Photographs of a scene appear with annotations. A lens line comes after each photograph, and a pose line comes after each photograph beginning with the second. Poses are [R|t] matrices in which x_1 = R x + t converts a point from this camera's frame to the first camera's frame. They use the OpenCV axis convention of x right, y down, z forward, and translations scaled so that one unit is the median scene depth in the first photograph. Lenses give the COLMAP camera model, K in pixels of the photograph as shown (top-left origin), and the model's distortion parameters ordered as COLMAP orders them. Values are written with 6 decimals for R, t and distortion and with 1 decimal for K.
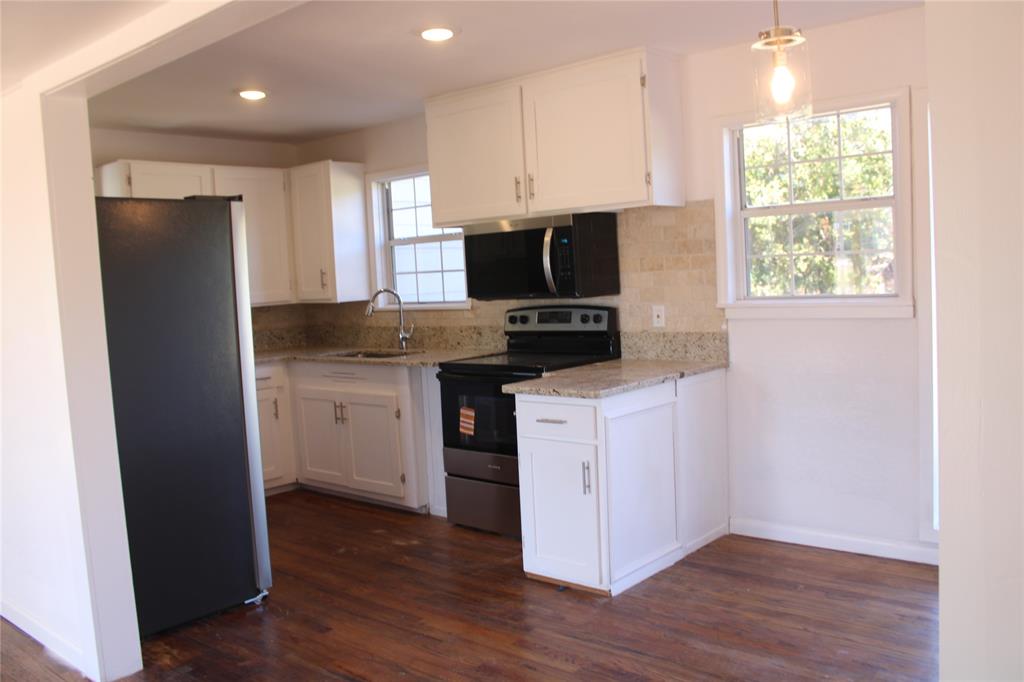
lens RADIAL K [[843.7, 0, 512.0], [0, 843.7, 341.0], [0, 0, 1]] dist [-0.173392, 0.154658]
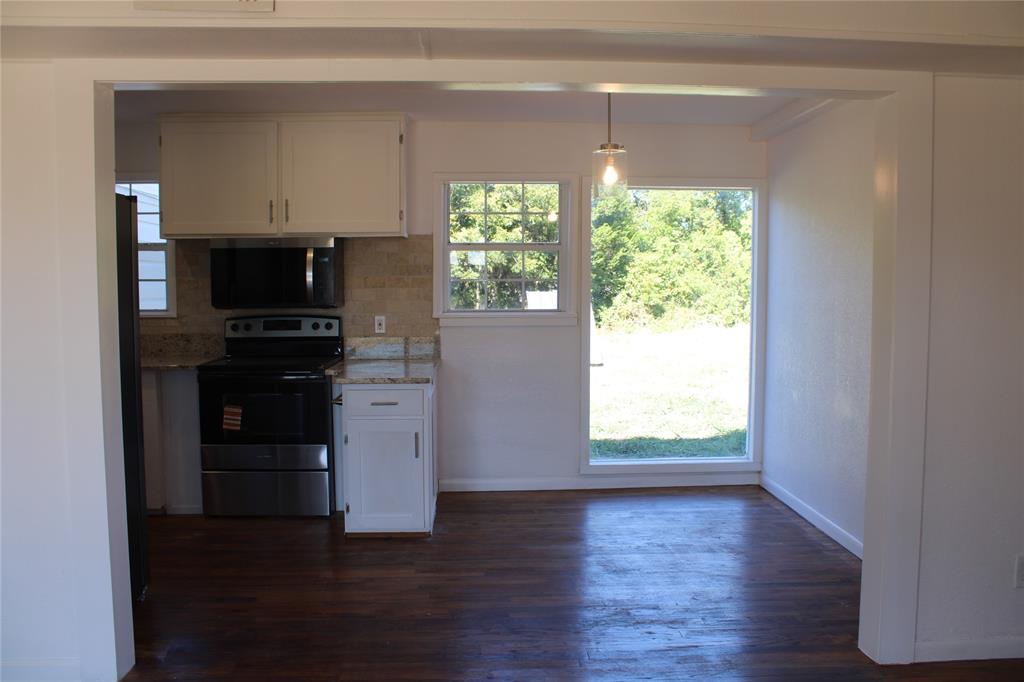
lens RADIAL K [[843.7, 0, 512.0], [0, 843.7, 341.0], [0, 0, 1]] dist [-0.173392, 0.154658]
pose [[0.724580, 0.001989, 0.689187, -0.539774], [0.018581, 0.999576, -0.022420, 0.026487], [-0.688940, 0.029051, 0.724236, -0.034866]]
